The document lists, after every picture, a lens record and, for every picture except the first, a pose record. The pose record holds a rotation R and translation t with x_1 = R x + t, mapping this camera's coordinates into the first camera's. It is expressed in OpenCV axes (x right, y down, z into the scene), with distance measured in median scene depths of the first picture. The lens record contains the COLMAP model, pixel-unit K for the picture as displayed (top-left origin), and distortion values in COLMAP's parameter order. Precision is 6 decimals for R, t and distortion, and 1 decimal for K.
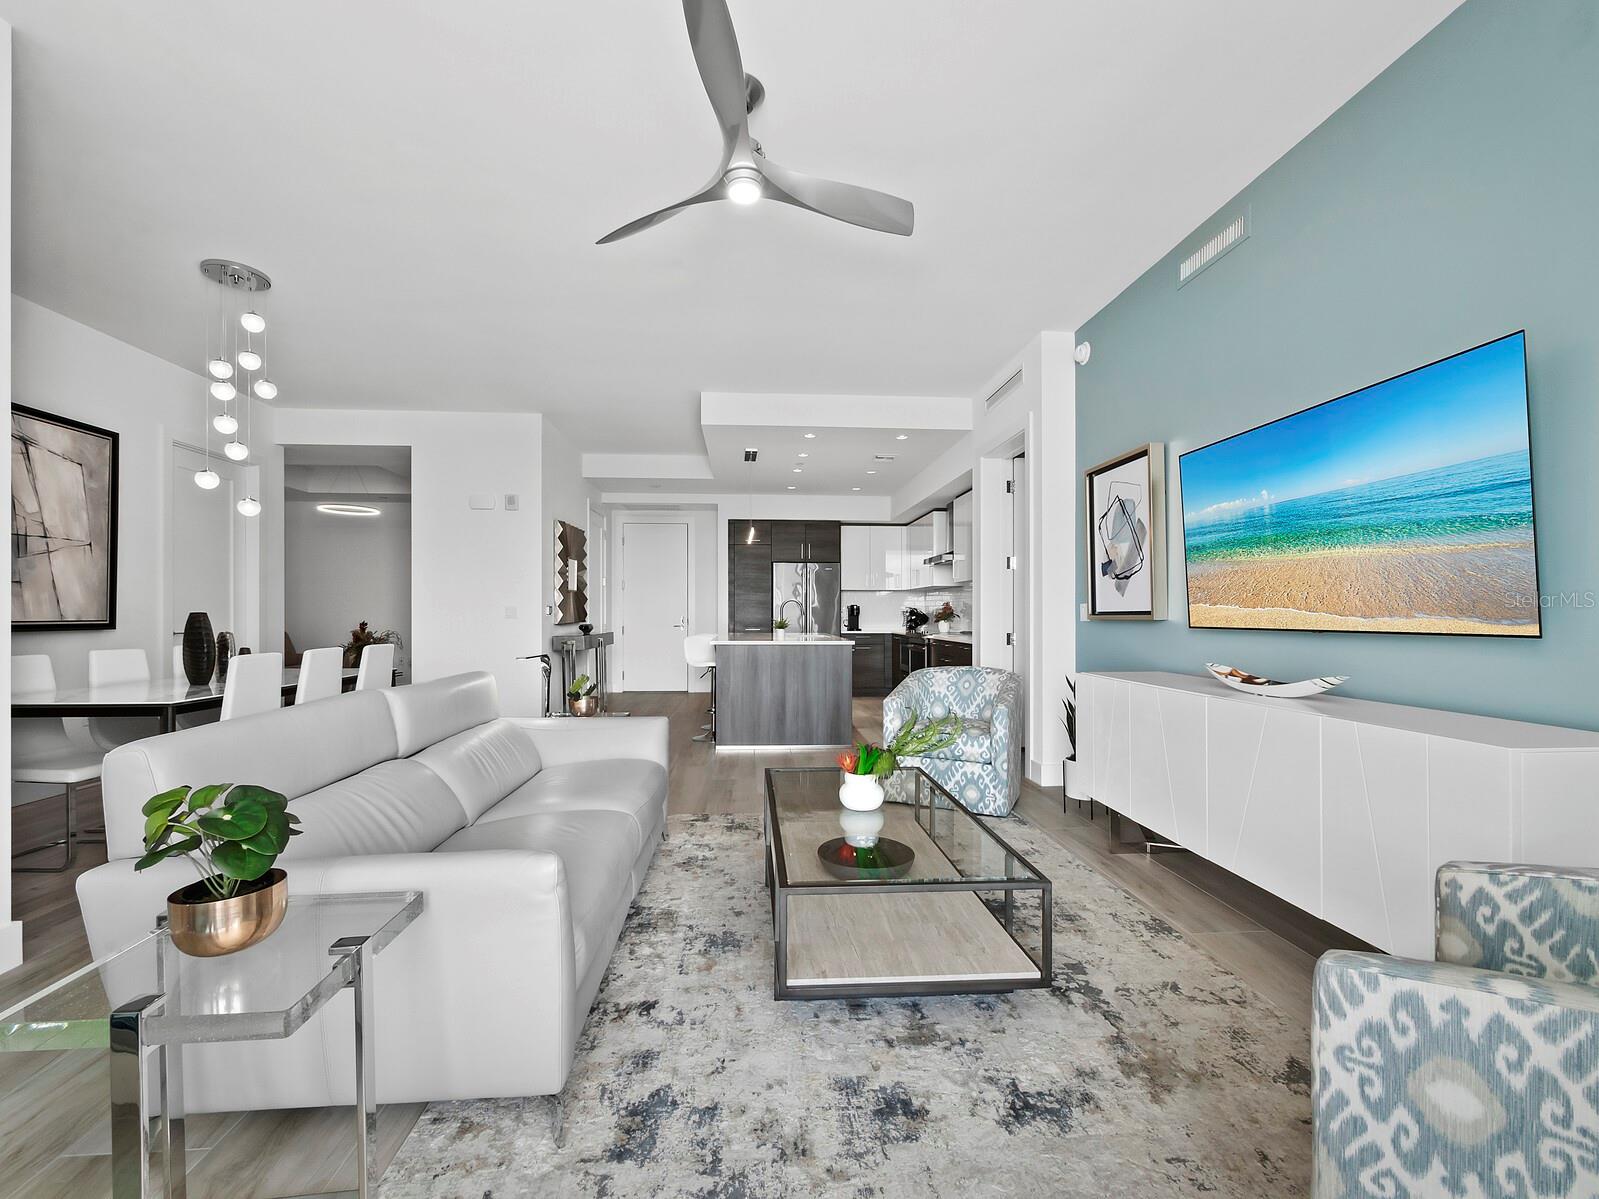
lens RADIAL K [[686.4, 0, 796.4], [0, 686.4, 604.2], [0, 0, 1]] dist [0.001470, 0.000536]
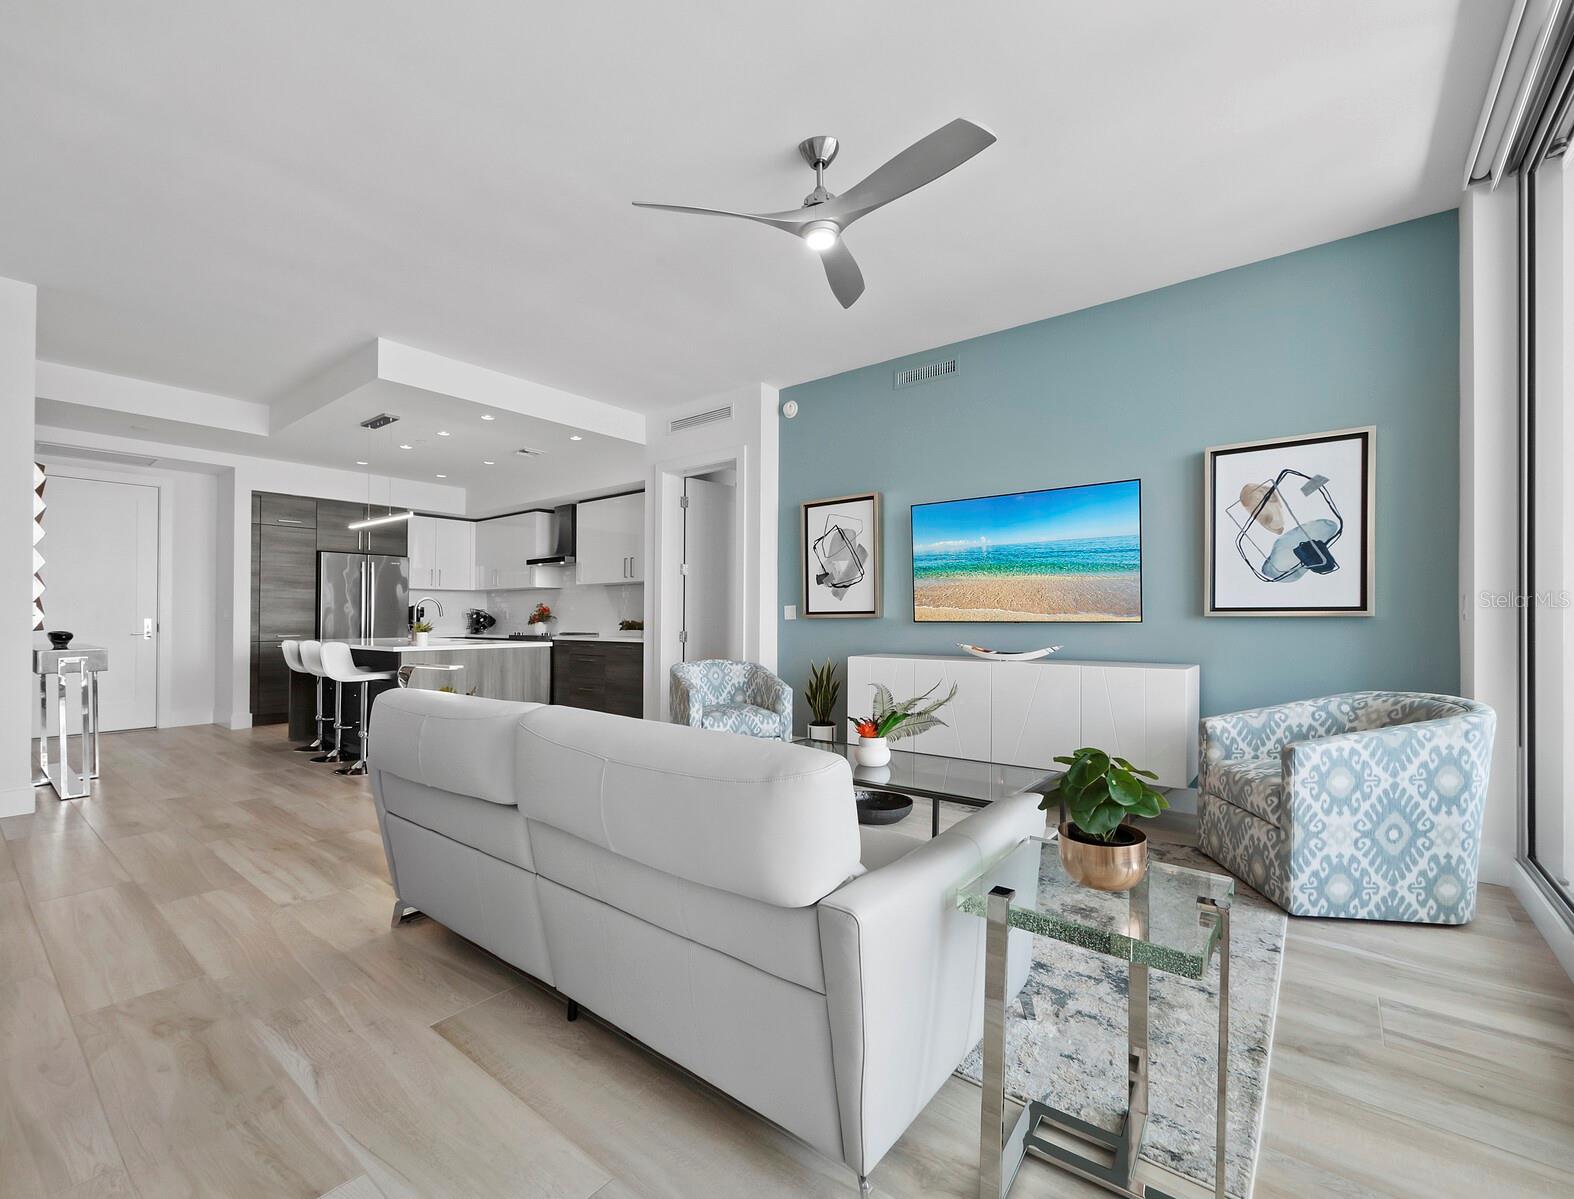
lens RADIAL K [[684.1, 0, 771.5], [0, 684.1, 606.5], [0, 0, 1]] dist [0.000225, 0.000497]
pose [[0.683481, 0.009868, 0.729901, -0.603227], [-0.007362, 0.999951, -0.006625, 0.010376], [-0.729931, -0.000845, 0.683520, 0.180144]]
